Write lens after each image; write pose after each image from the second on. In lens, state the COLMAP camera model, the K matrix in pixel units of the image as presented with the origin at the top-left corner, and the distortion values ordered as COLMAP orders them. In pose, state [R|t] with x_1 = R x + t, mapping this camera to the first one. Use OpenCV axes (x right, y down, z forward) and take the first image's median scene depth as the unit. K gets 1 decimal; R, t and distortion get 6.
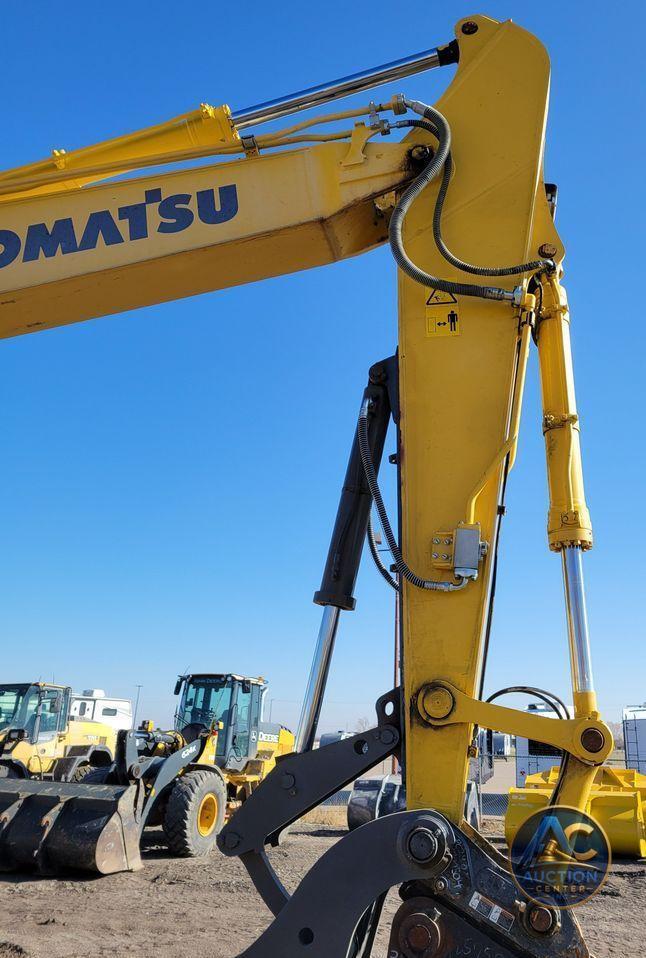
lens RADIAL K [[809.6, 0, 414.8], [0, 809.6, 429.8], [0, 0, 1]] dist [0.050089, -0.010373]
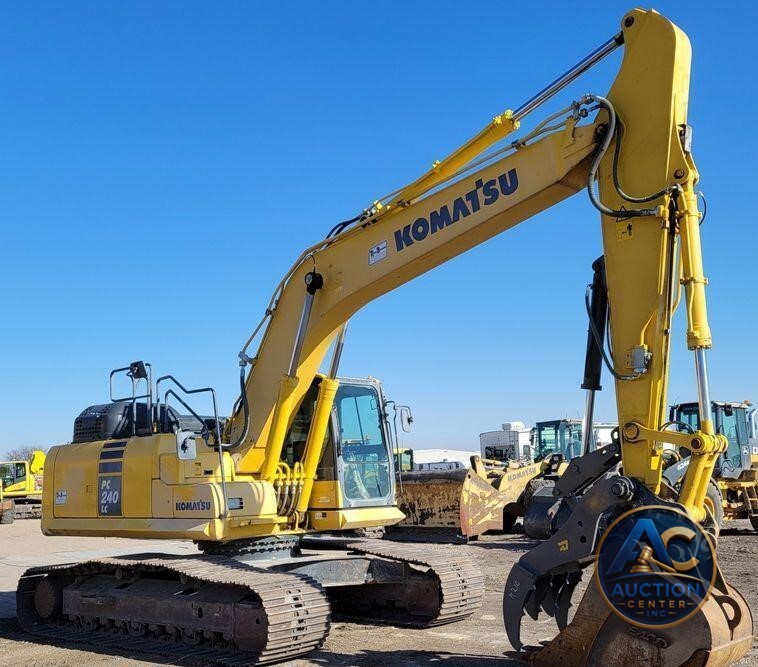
lens RADIAL K [[910.9, 0, 425.4], [0, 910.9, 376.8], [0, 0, 1]] dist [0.043509, 0.016582]
pose [[0.812894, -0.105066, -0.572856, 0.740599], [0.254482, 0.948806, 0.187098, -0.294225], [0.523872, -0.297873, 0.798016, -0.875122]]
